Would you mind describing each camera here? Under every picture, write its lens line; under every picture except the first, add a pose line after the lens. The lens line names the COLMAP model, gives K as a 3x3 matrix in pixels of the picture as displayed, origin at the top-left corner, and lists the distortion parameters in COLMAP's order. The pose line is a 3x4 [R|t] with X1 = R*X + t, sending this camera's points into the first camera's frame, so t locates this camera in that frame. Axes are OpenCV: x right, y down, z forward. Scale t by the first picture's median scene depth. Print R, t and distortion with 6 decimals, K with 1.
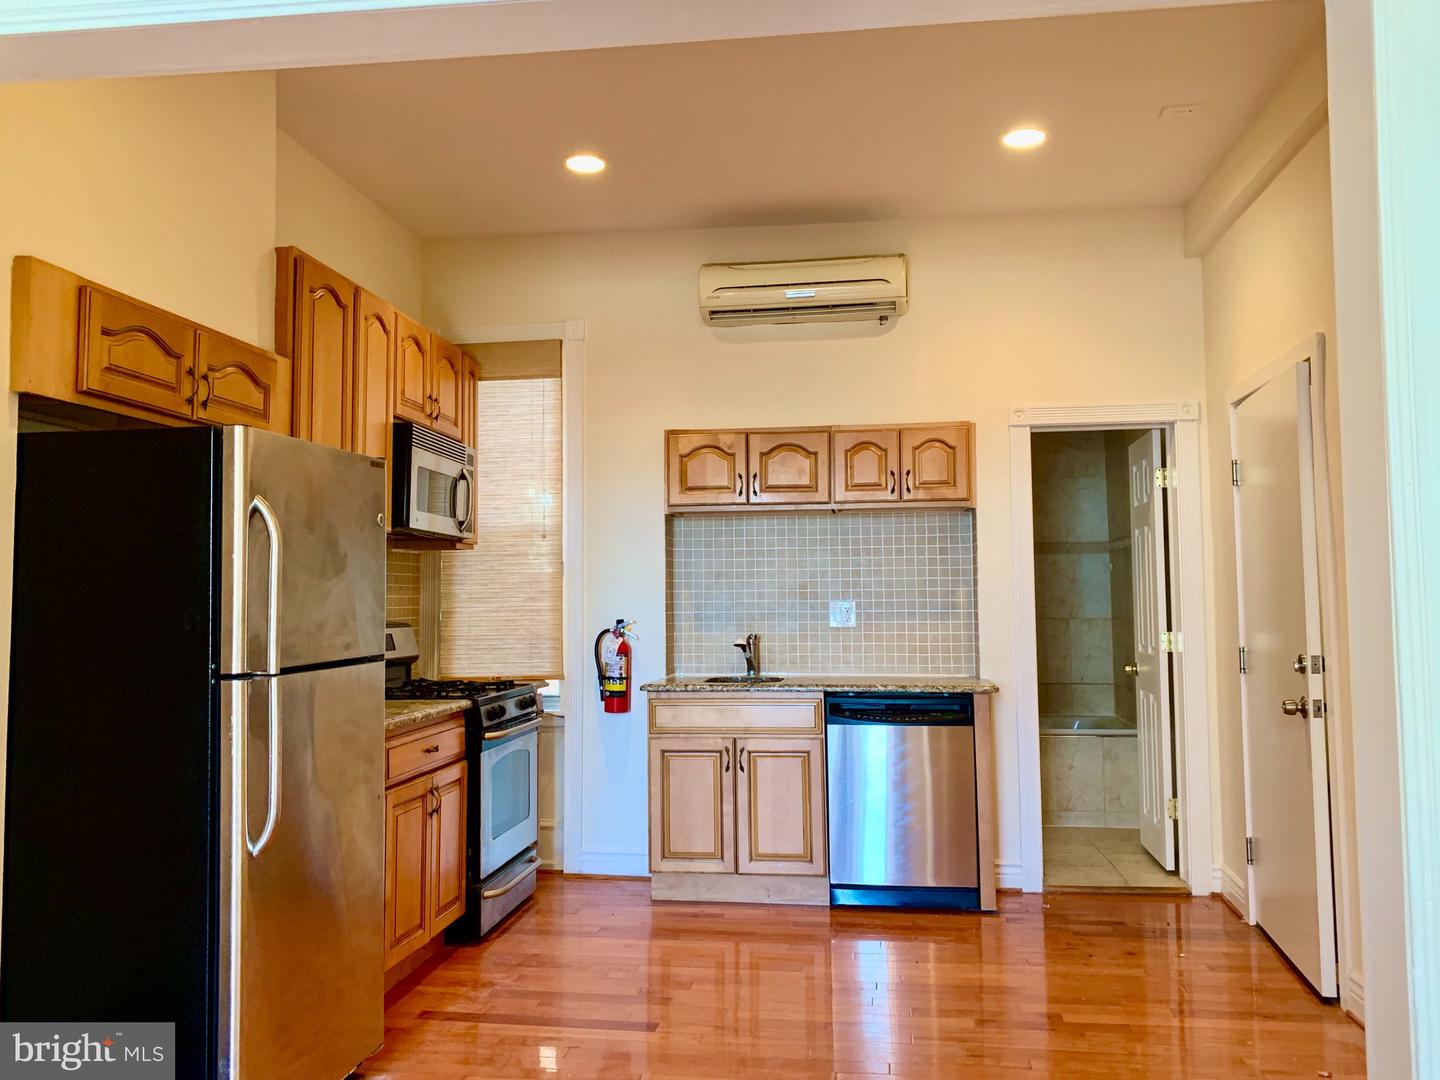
lens RADIAL K [[1097.9, 0, 722.6], [0, 1097.9, 539.1], [0, 0, 1]] dist [-0.017110, -0.002476]
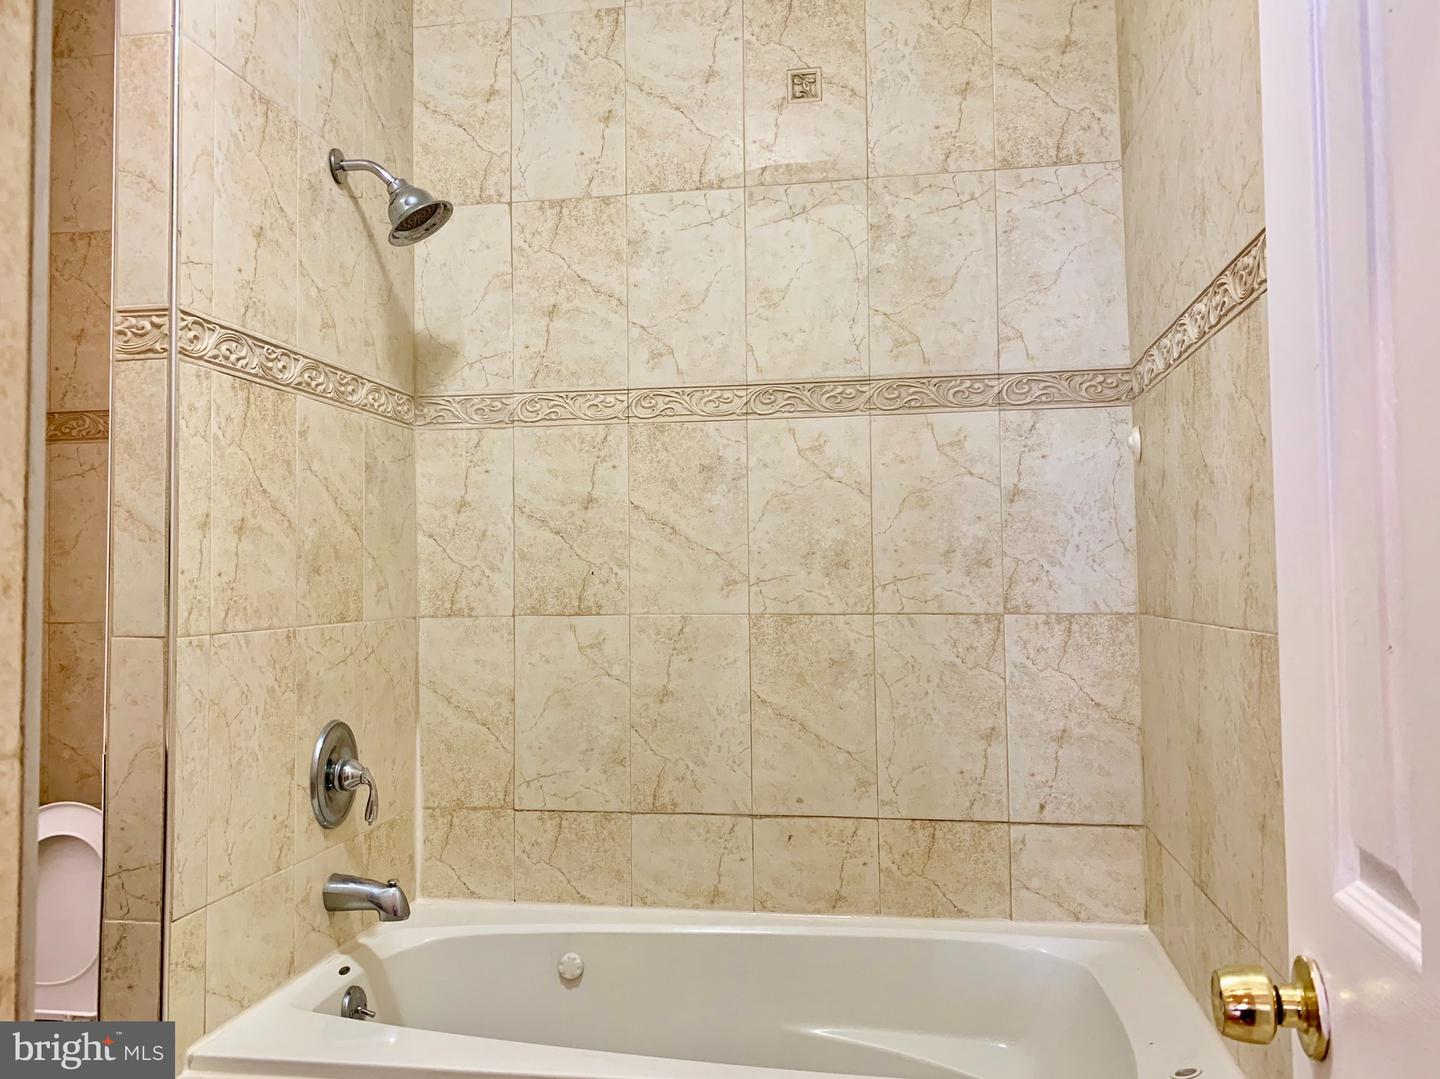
lens RADIAL K [[1097.9, 0, 720.5], [0, 1097.9, 538.2], [0, 0, 1]] dist [-0.017110, -0.002476]
pose [[0.999698, -0.004158, -0.024229, 0.244439], [0.004614, 0.999813, 0.018768, 0.044406], [0.024147, -0.018874, 0.999530, 0.687385]]
